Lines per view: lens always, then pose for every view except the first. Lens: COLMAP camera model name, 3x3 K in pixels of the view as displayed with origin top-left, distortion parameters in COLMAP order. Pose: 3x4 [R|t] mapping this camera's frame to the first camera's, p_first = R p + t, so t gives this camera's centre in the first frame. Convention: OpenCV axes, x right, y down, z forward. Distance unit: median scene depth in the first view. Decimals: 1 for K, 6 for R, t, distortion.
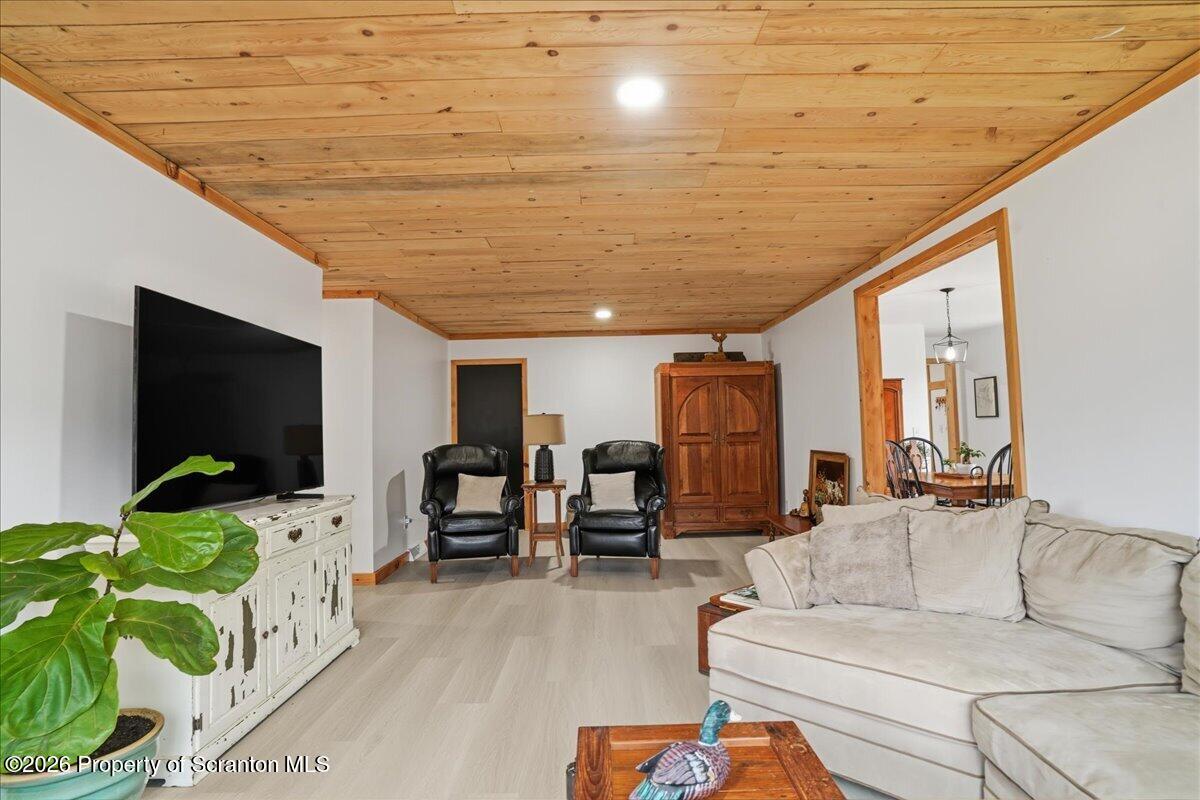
lens RADIAL K [[588.6, 0, 597.7], [0, 588.6, 398.2], [0, 0, 1]] dist [-0.075758, 0.034800]
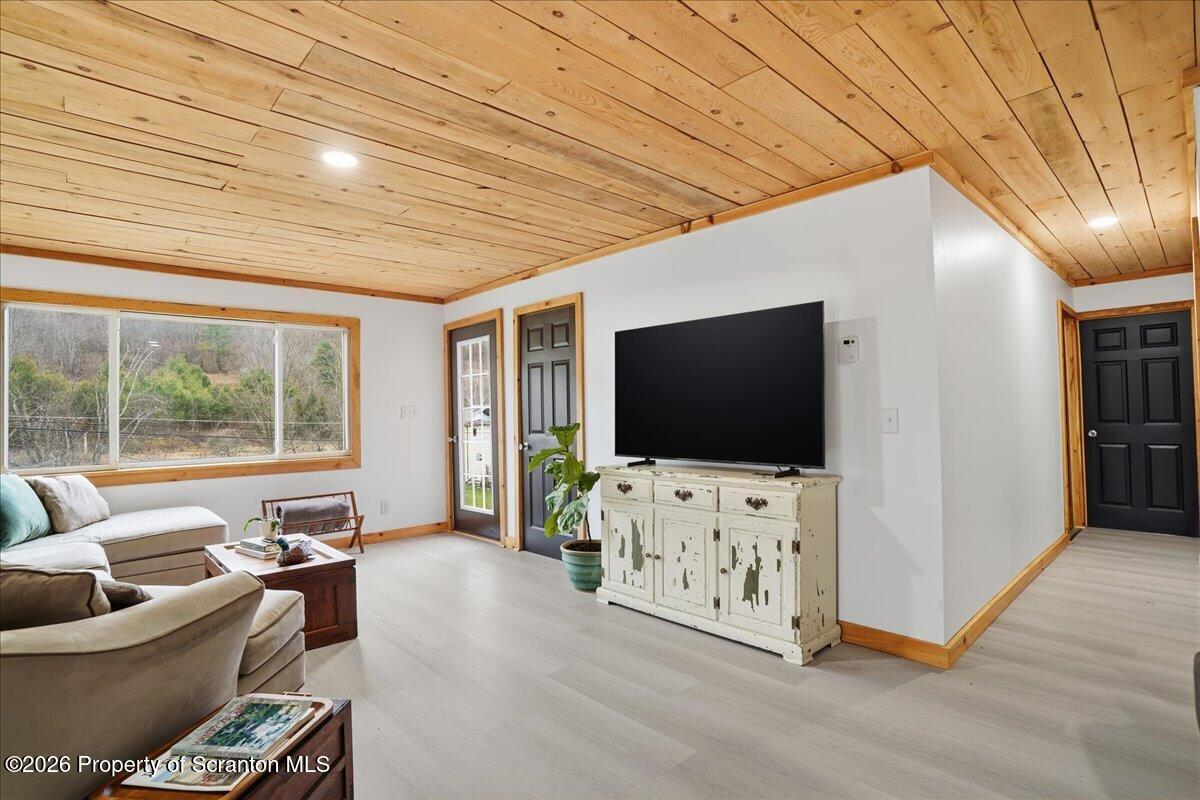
lens RADIAL K [[588.6, 0, 597.7], [0, 588.6, 398.2], [0, 0, 1]] dist [-0.075758, 0.034800]
pose [[-0.729165, 0.018727, -0.684082, 0.440563], [0.074841, 0.995812, -0.052512, 0.093824], [0.680234, -0.089488, -0.727512, 1.856517]]
